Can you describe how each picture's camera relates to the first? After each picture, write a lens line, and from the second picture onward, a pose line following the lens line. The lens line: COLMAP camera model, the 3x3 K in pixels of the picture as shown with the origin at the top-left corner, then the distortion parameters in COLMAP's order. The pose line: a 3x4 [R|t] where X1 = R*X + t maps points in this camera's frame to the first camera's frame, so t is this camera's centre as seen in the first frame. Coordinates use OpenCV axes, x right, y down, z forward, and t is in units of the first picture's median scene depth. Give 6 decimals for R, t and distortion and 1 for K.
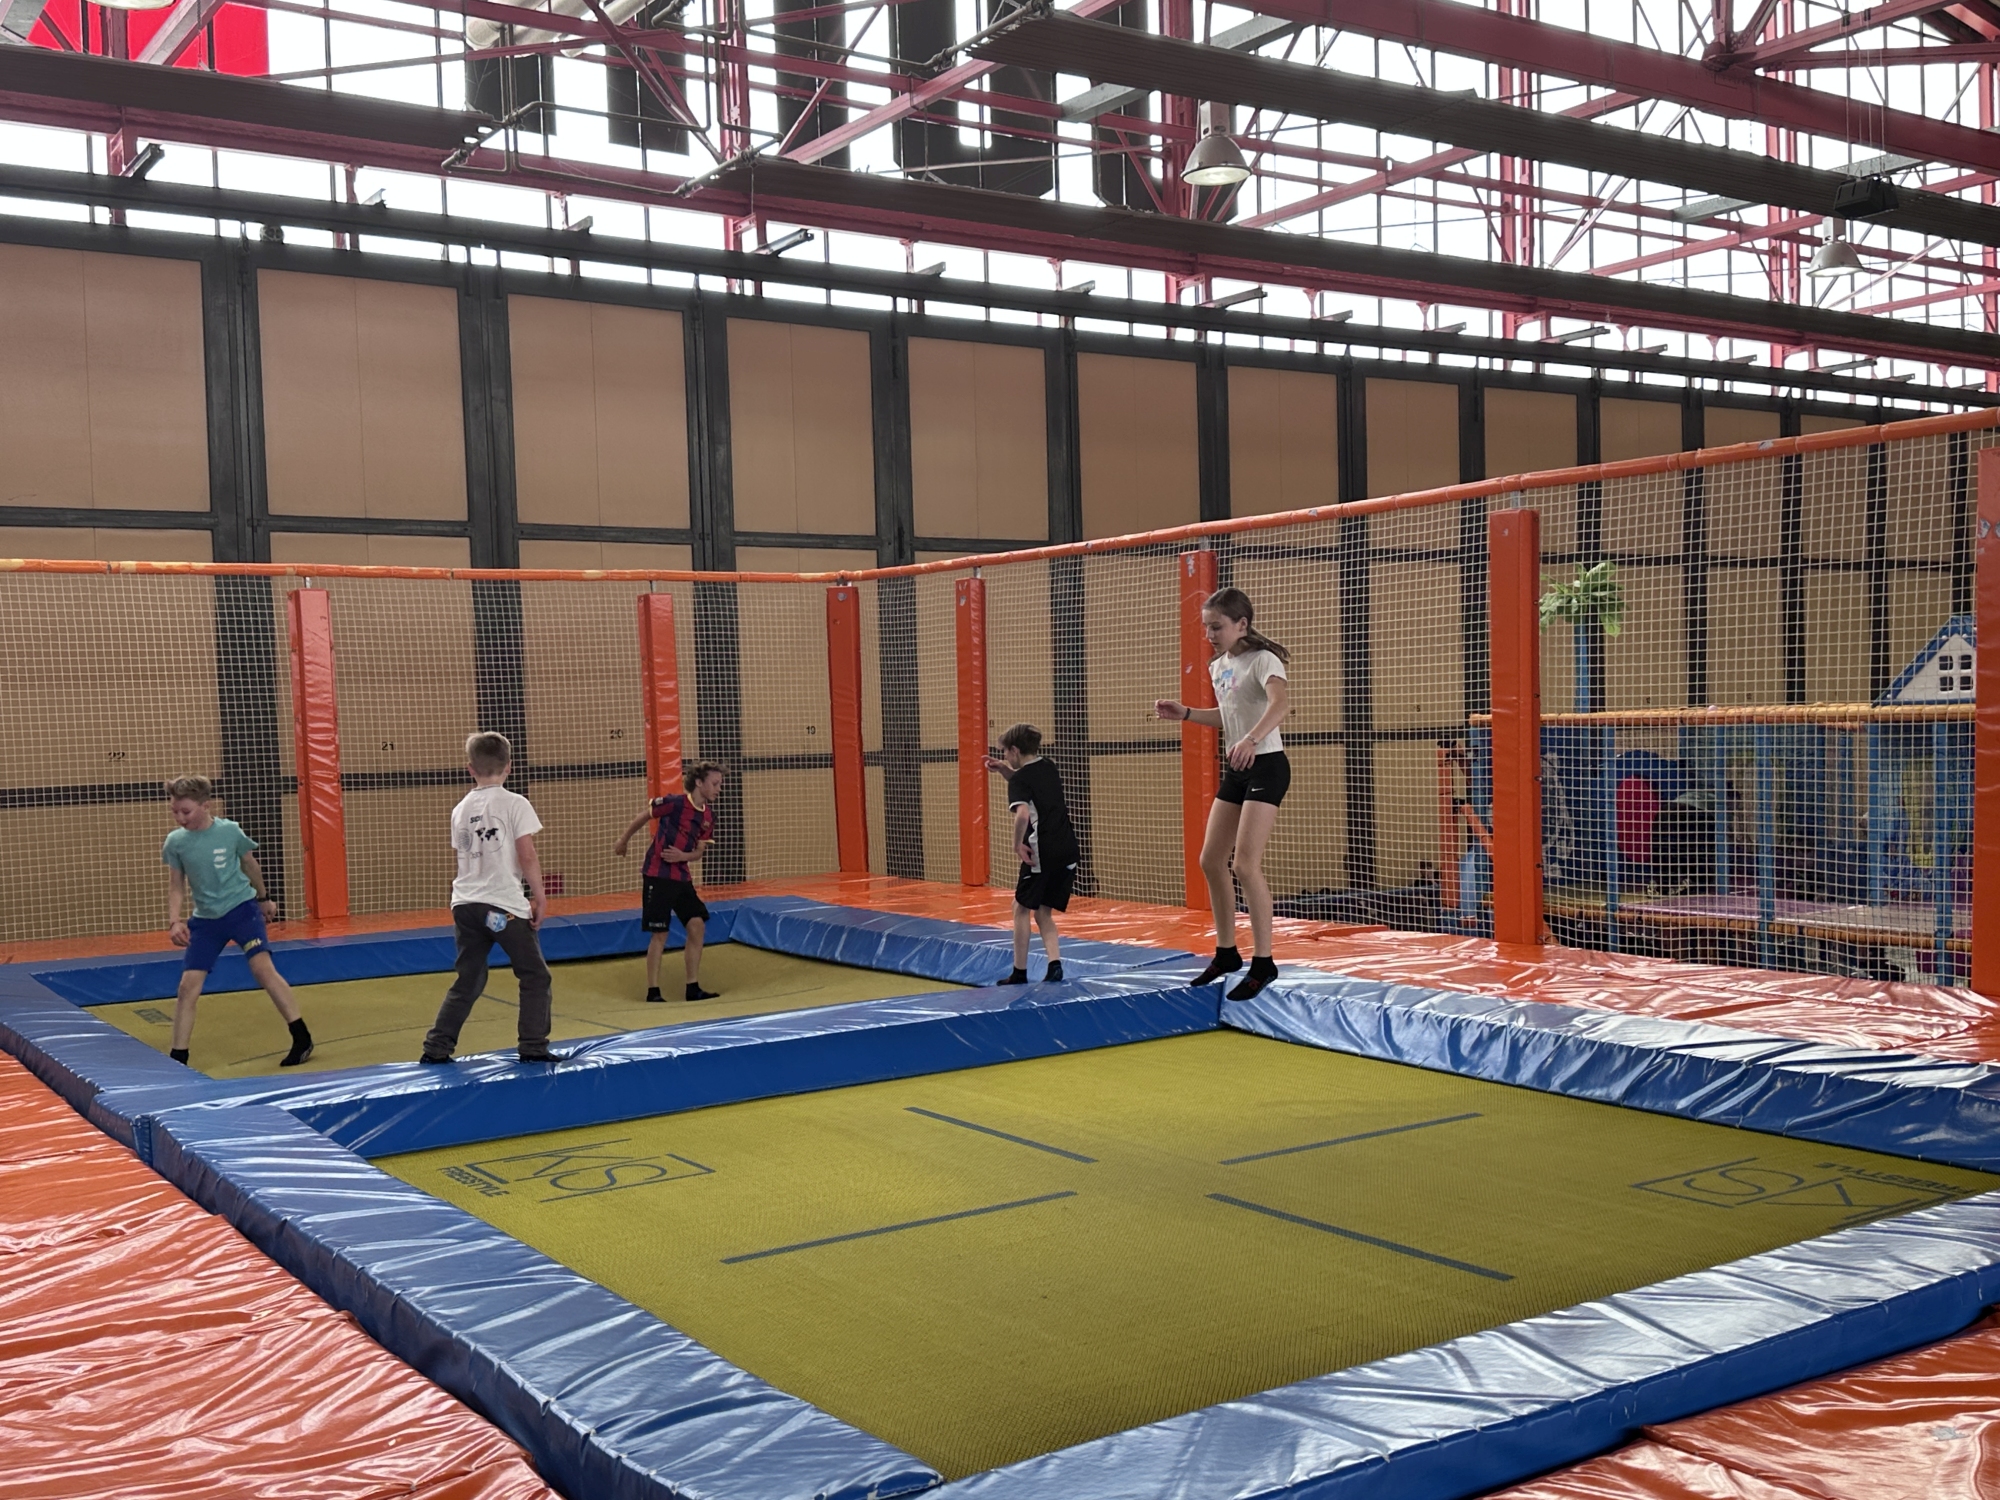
lens RADIAL K [[2045.4, 0, 1013.0], [0, 2045.4, 752.2], [0, 0, 1]] dist [0.119448, 0.000000]
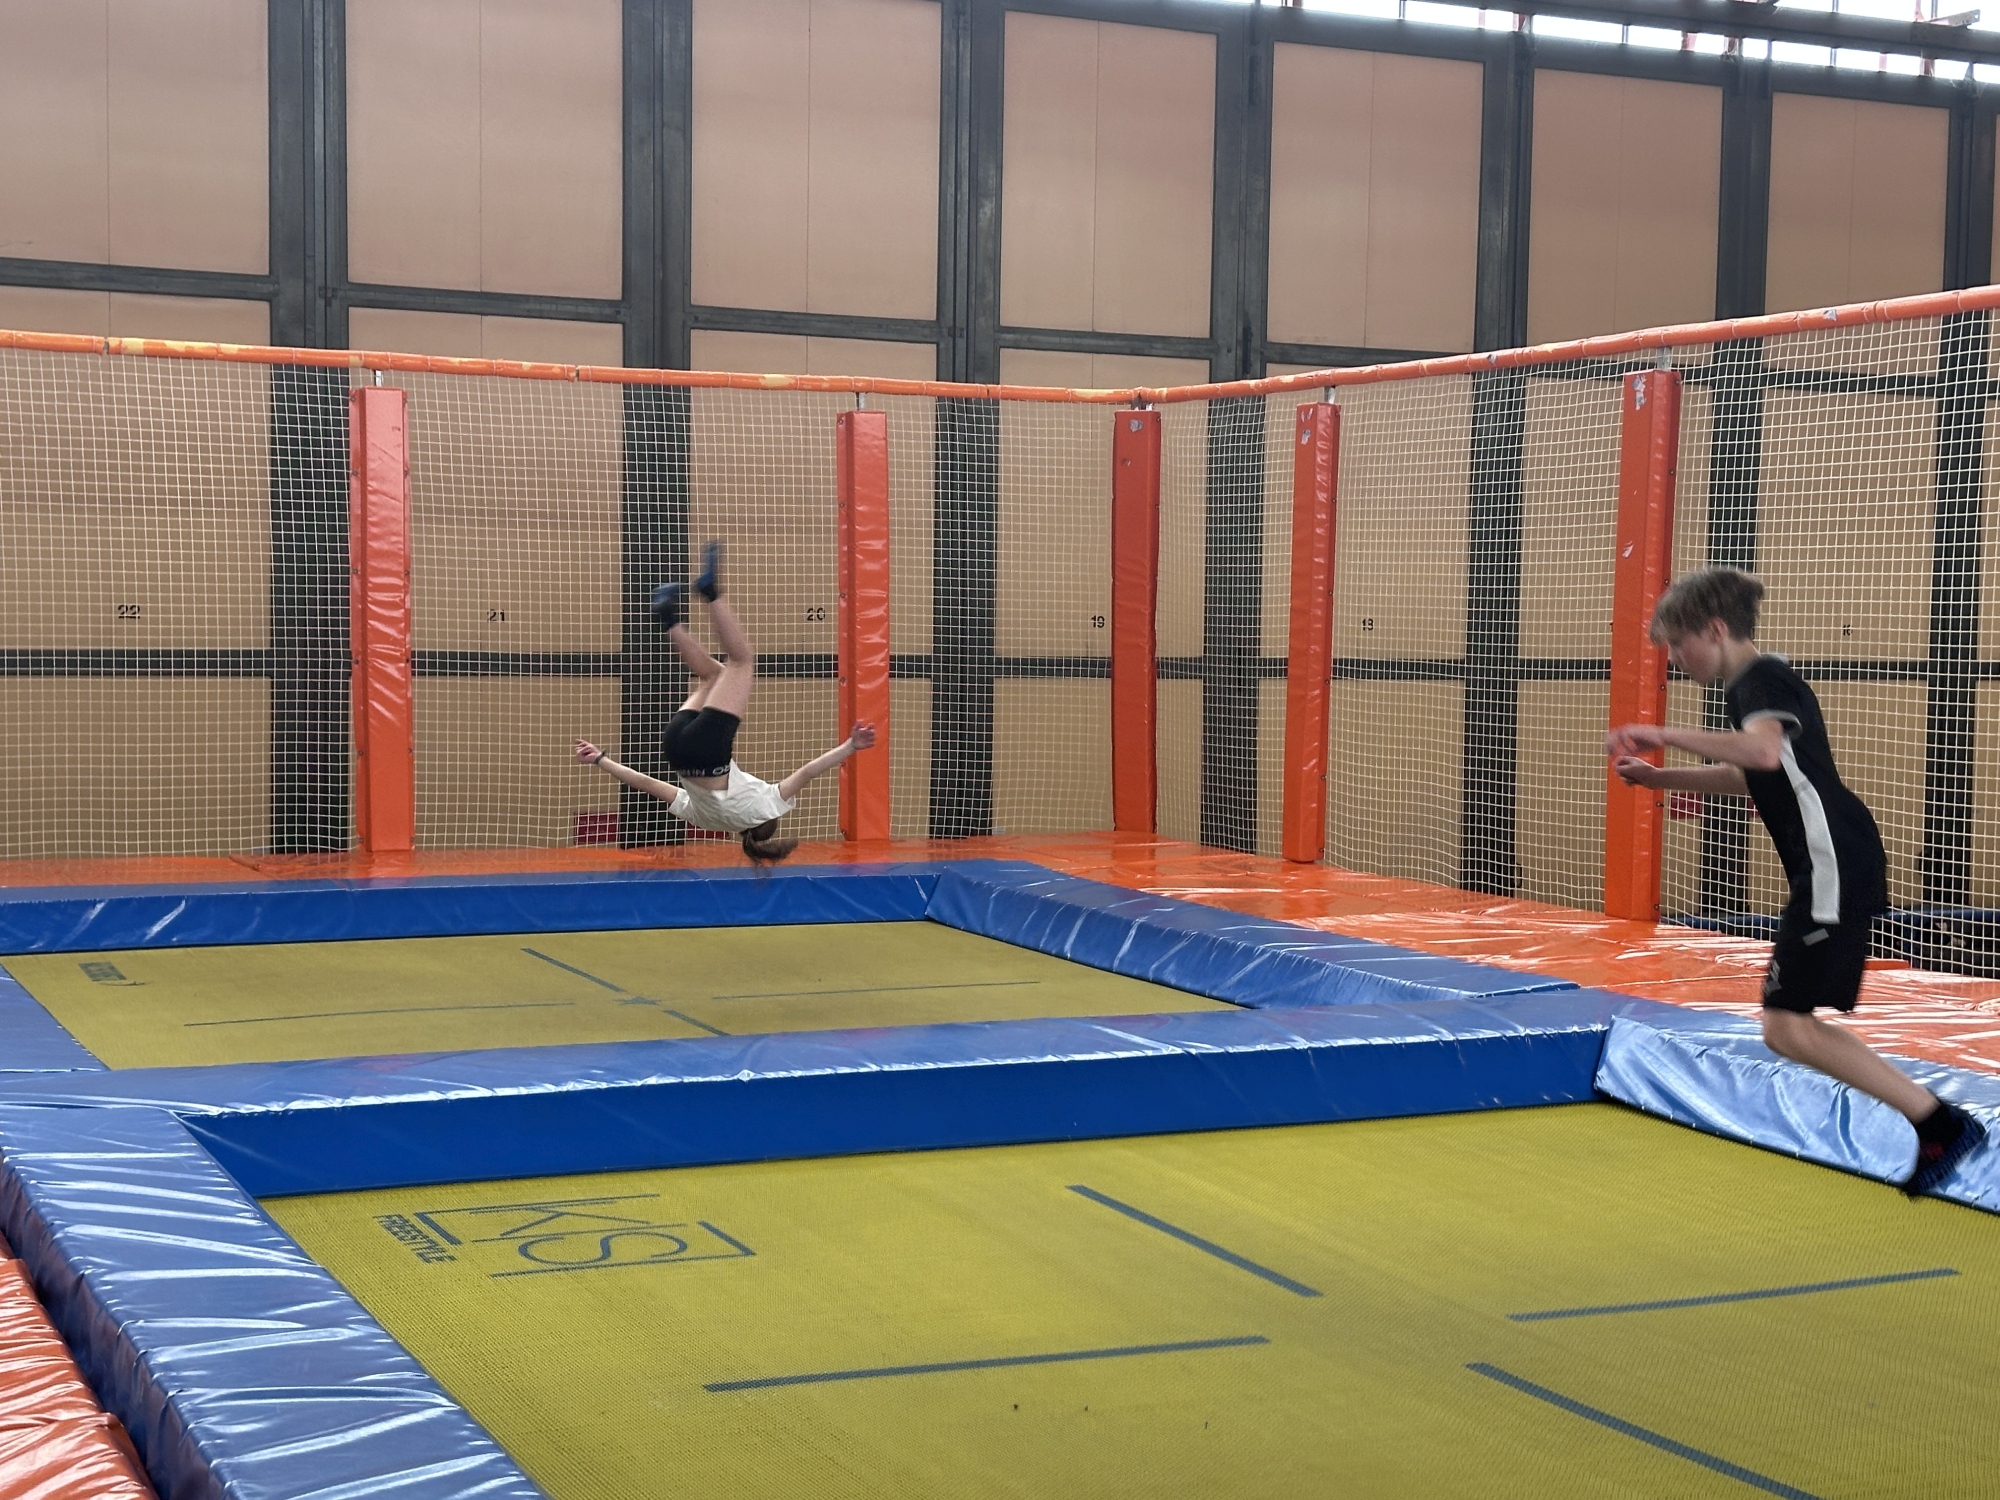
lens RADIAL K [[2984.3, 0, 972.1], [0, 2984.3, 726.8], [0, 0, 1]] dist [0.139831, 0.000000]
pose [[0.987615, 0.051987, -0.148036, 0.012636], [-0.048498, 0.998456, 0.027084, -0.000308], [0.149215, -0.019569, 0.988611, 0.007723]]
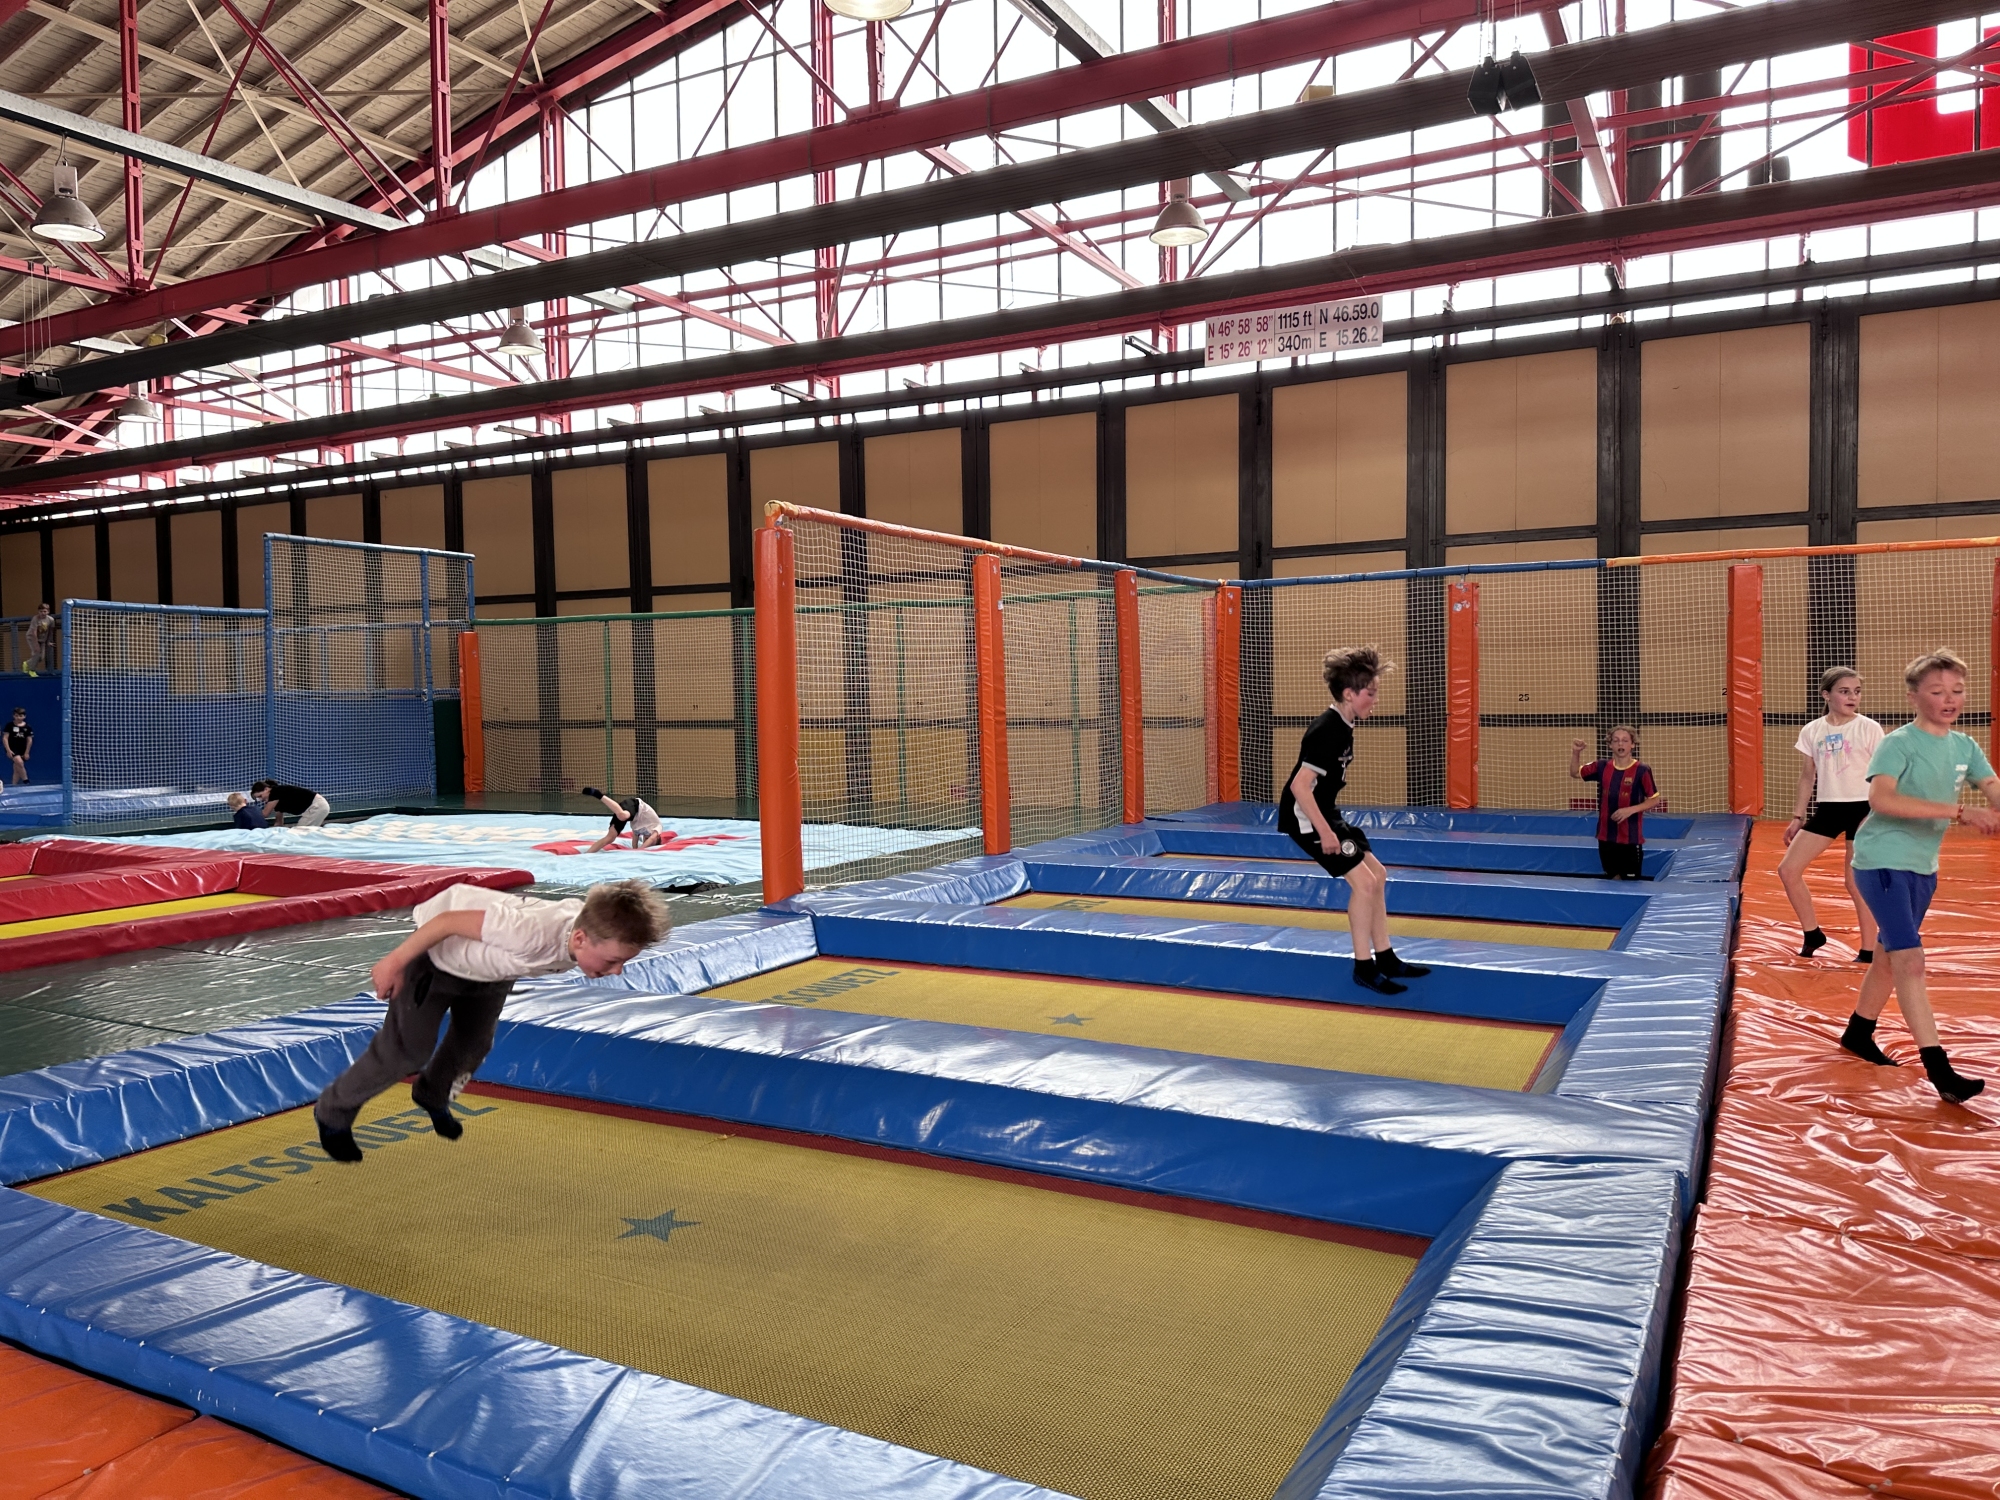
lens RADIAL K [[1398.3, 0, 992.1], [0, 1398.3, 762.9], [0, 0, 1]] dist [0.048216, -0.061358]
pose [[0.462830, 0.065674, -0.884011, 0.471982], [-0.014448, 0.997678, 0.066554, -0.019925], [0.886329, -0.018031, 0.462705, 0.323534]]
